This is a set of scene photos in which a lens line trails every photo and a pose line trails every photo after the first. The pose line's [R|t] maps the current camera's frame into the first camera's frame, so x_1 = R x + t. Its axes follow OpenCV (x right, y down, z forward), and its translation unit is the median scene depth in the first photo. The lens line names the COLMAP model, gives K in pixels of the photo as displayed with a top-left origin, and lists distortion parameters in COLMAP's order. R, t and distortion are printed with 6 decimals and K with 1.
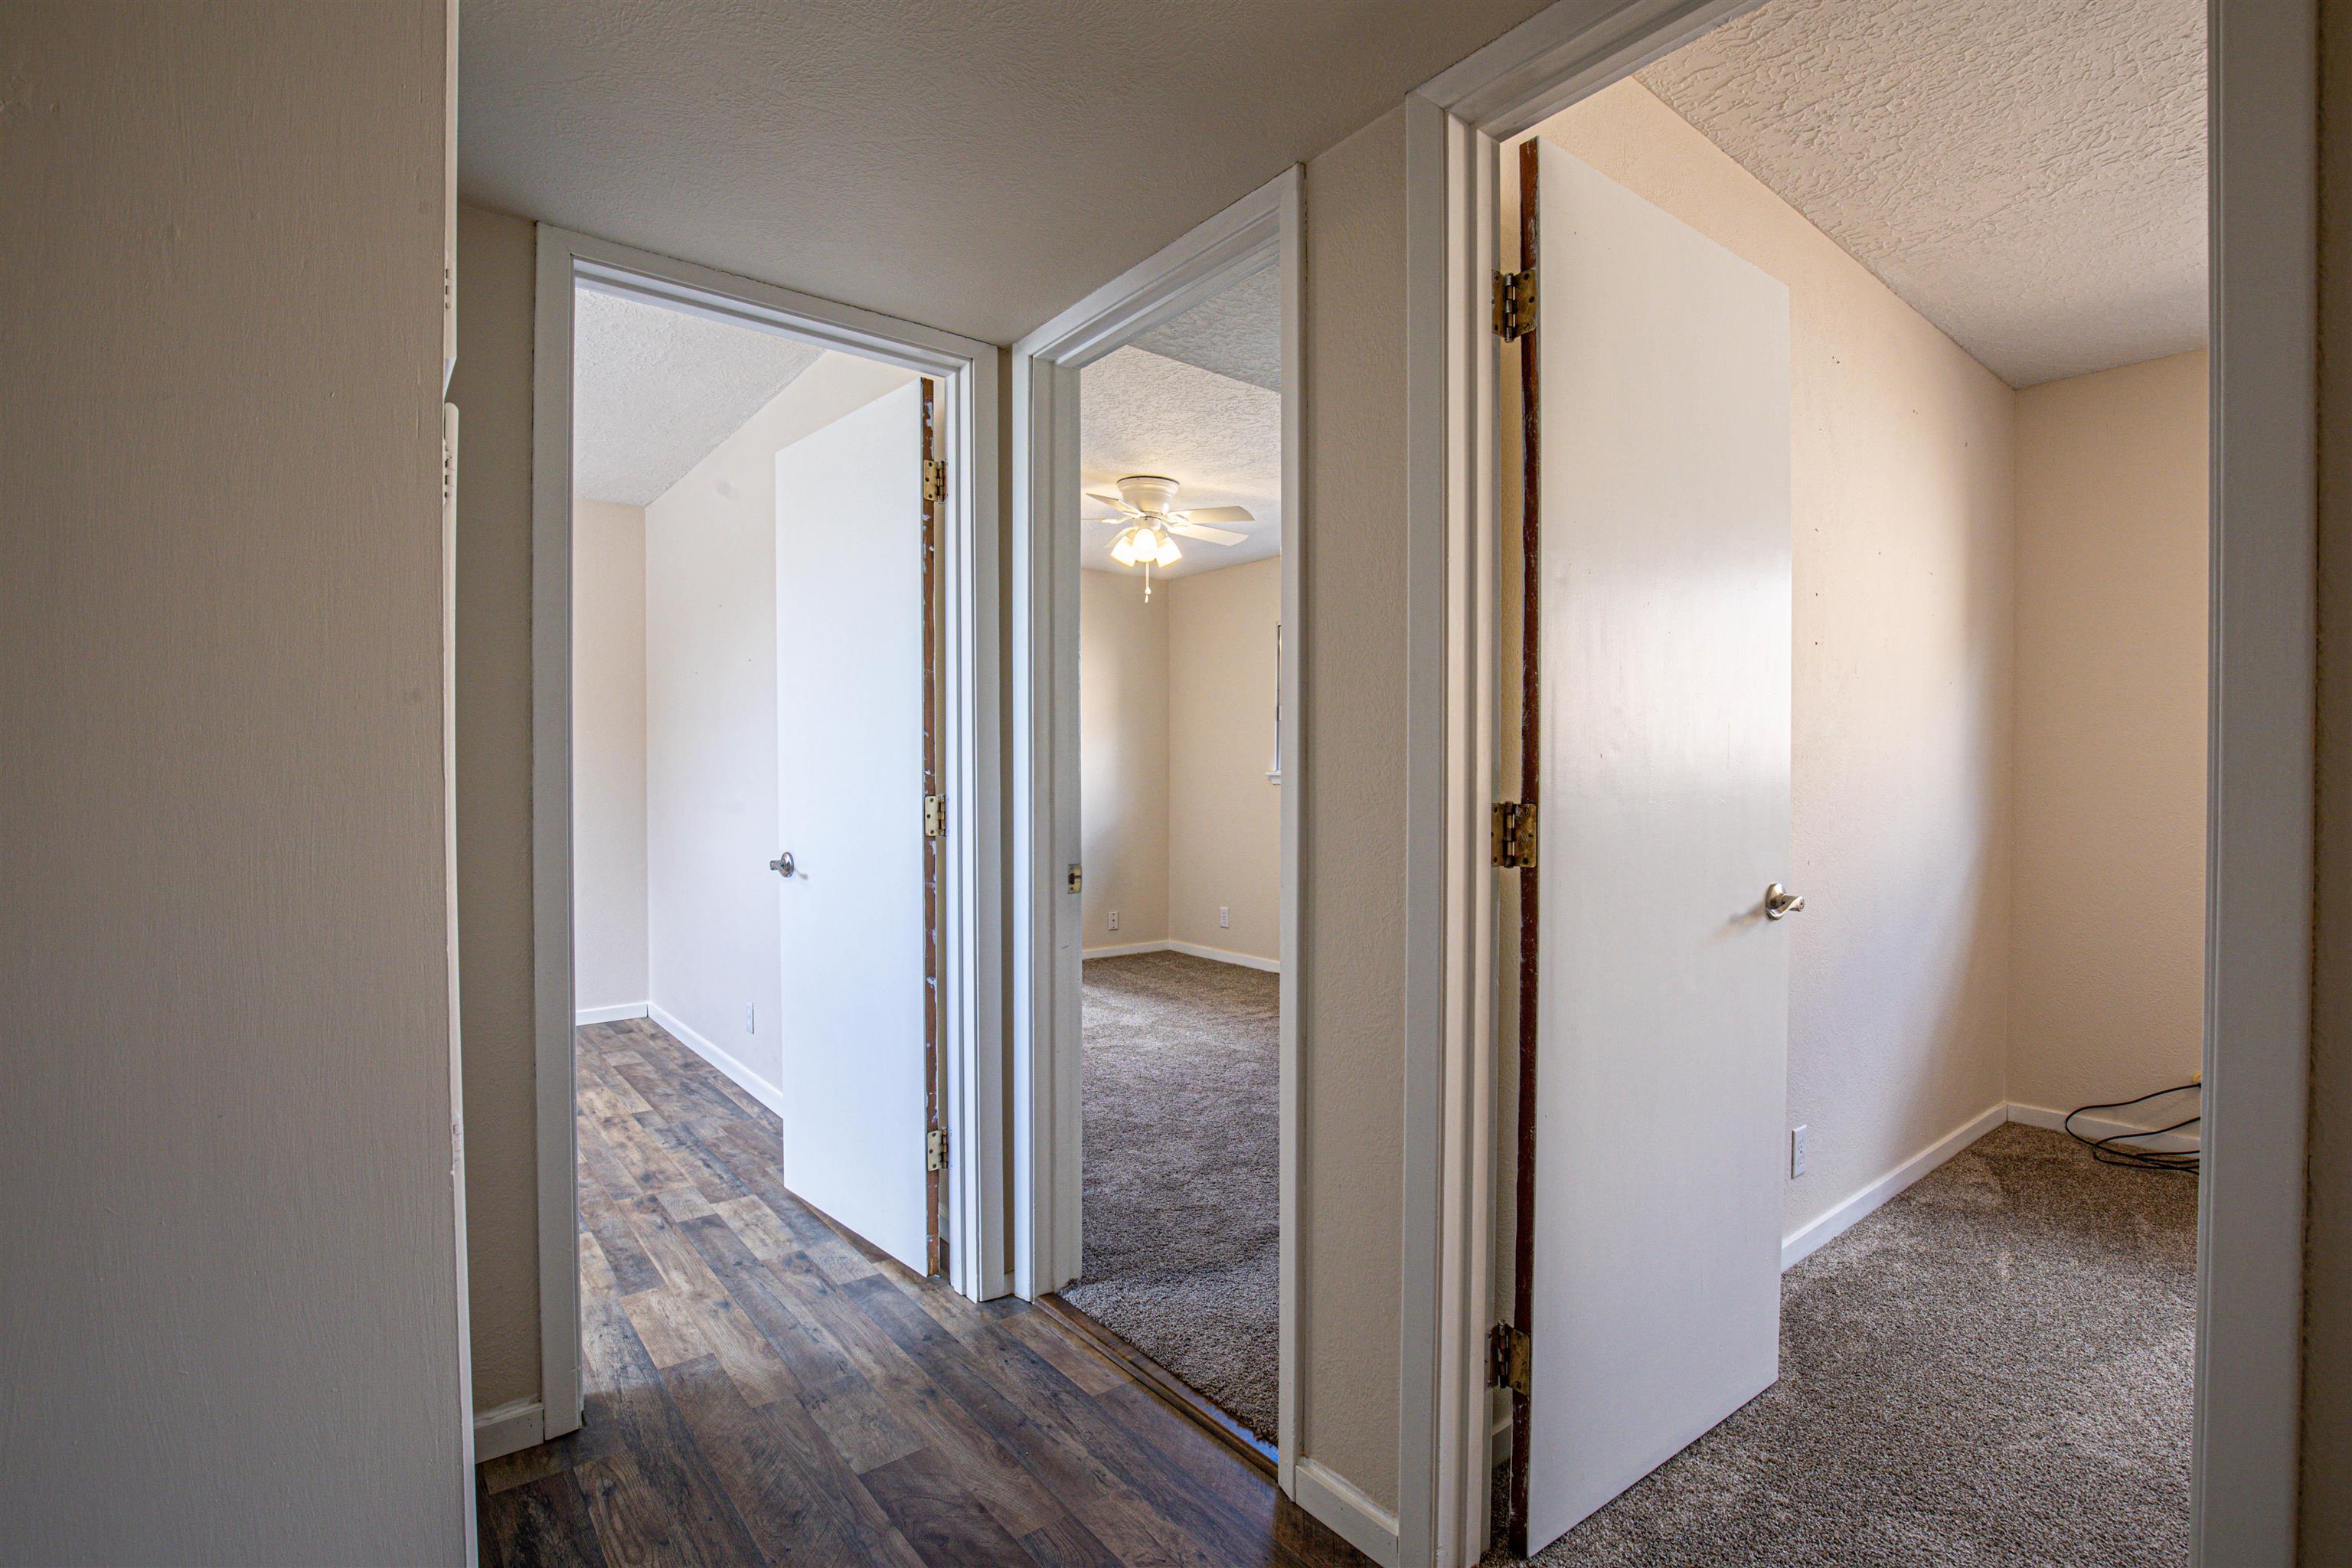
lens RADIAL K [[1077.7, 0, 1179.1], [0, 1077.7, 783.4], [0, 0, 1]] dist [-0.039275, 0.009279]
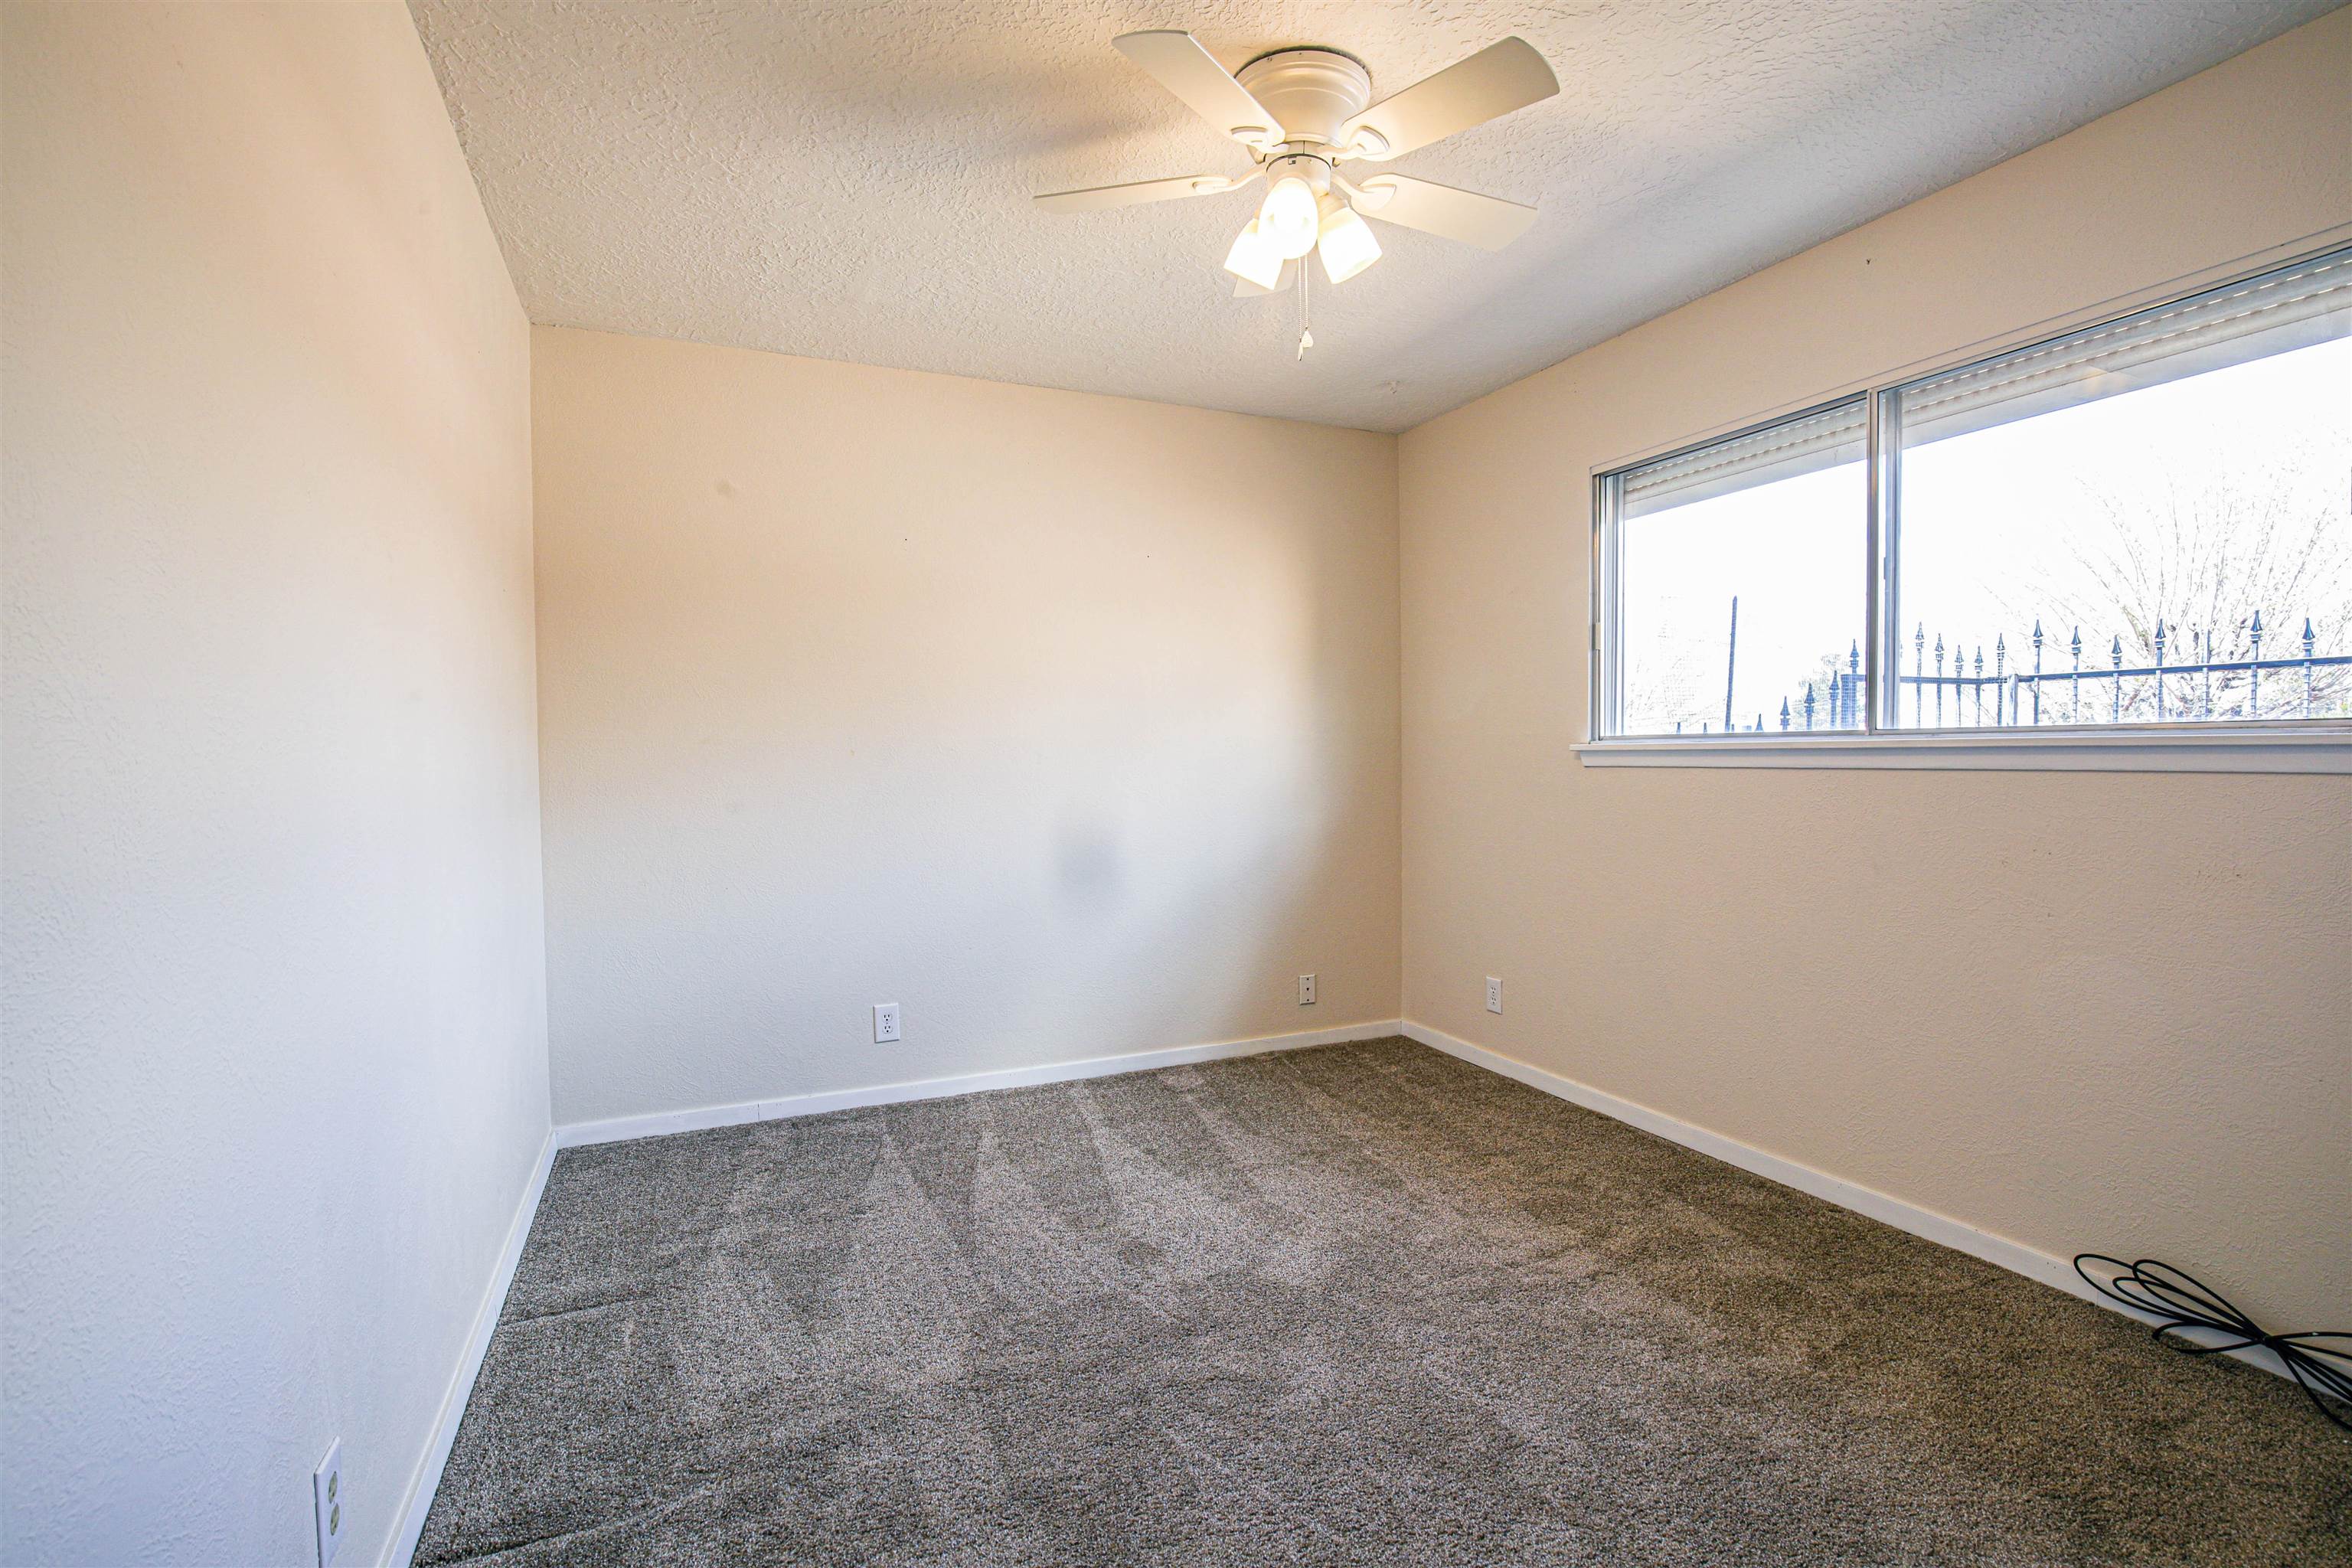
lens RADIAL K [[1077.7, 0, 1179.1], [0, 1077.7, 783.4], [0, 0, 1]] dist [-0.039275, 0.009279]
pose [[0.969332, -0.001775, -0.245748, 0.024252], [0.006707, 0.999793, 0.019233, -0.002897], [0.245663, -0.020291, 0.969143, 0.483752]]
